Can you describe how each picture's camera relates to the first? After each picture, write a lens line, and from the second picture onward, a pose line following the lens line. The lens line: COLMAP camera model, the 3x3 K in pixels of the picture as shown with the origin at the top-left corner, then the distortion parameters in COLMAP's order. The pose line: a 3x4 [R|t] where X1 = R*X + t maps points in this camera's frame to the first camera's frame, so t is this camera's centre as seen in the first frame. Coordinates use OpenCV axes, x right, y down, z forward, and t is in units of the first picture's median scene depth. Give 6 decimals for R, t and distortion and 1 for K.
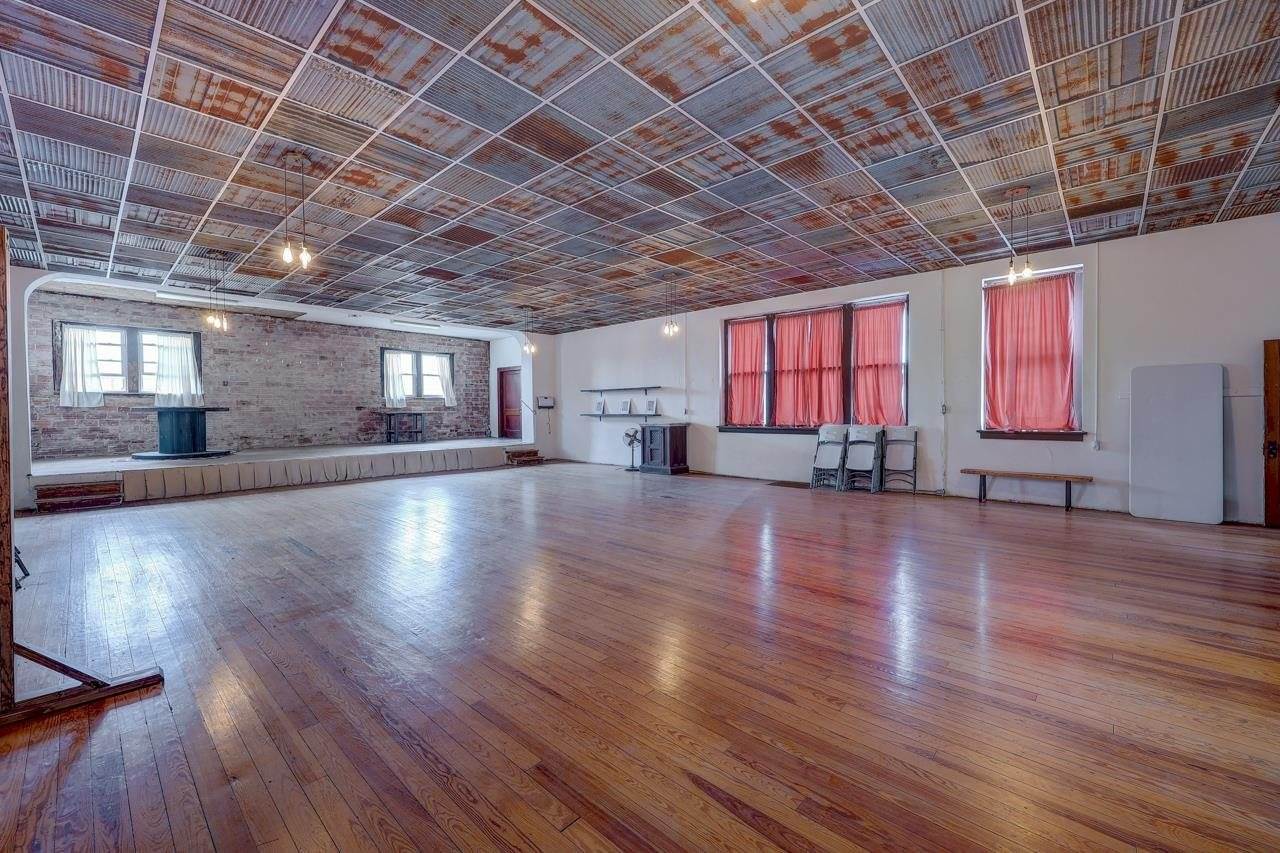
lens RADIAL K [[513.1, 0, 639.4], [0, 513.1, 413.4], [0, 0, 1]] dist [-0.001186, -0.000009]
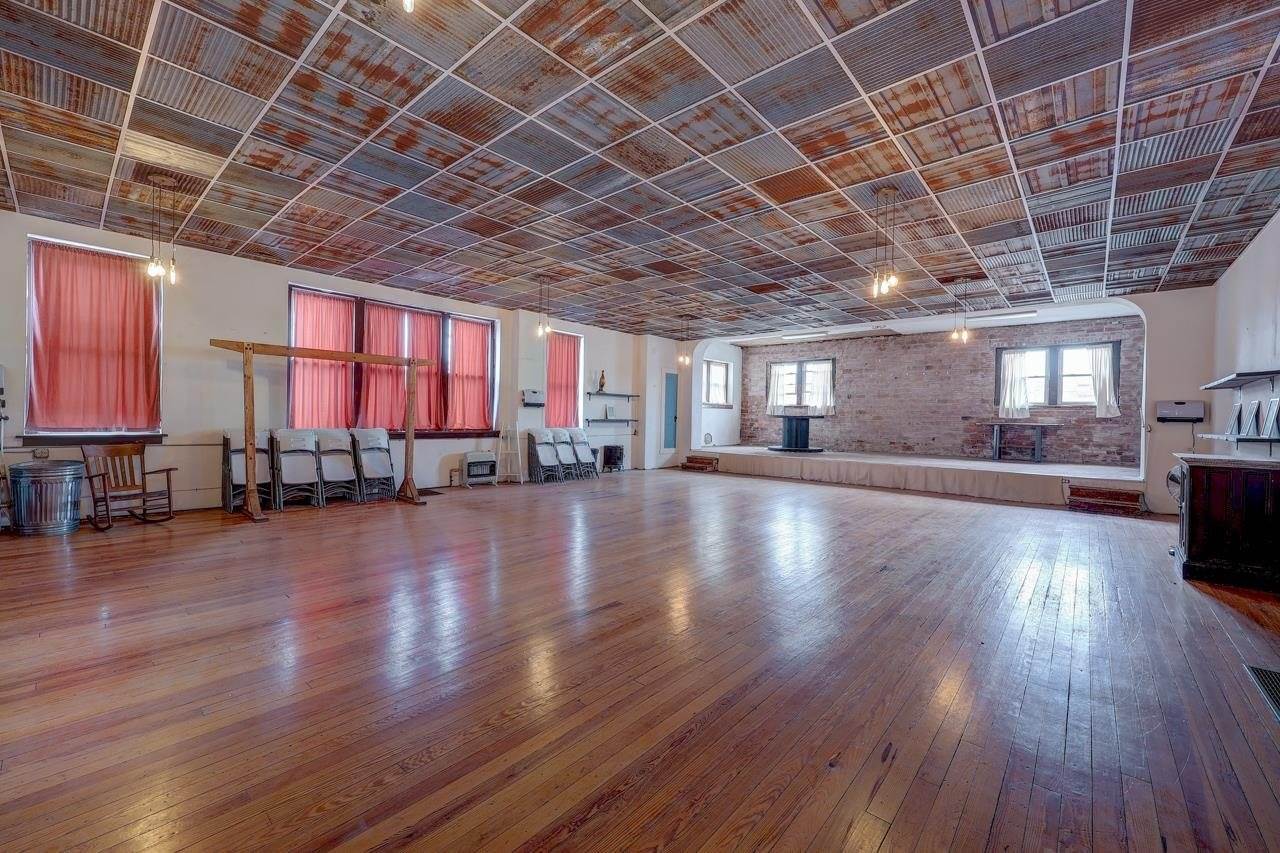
lens RADIAL K [[522.4, 0, 649.1], [0, 522.4, 414.7], [0, 0, 1]] dist [-0.000277, 0.000275]
pose [[0.021636, 0.001930, -0.999764, 0.403513], [-0.023516, 0.999722, 0.001421, -0.004720], [0.999489, 0.023479, 0.021675, 0.442748]]
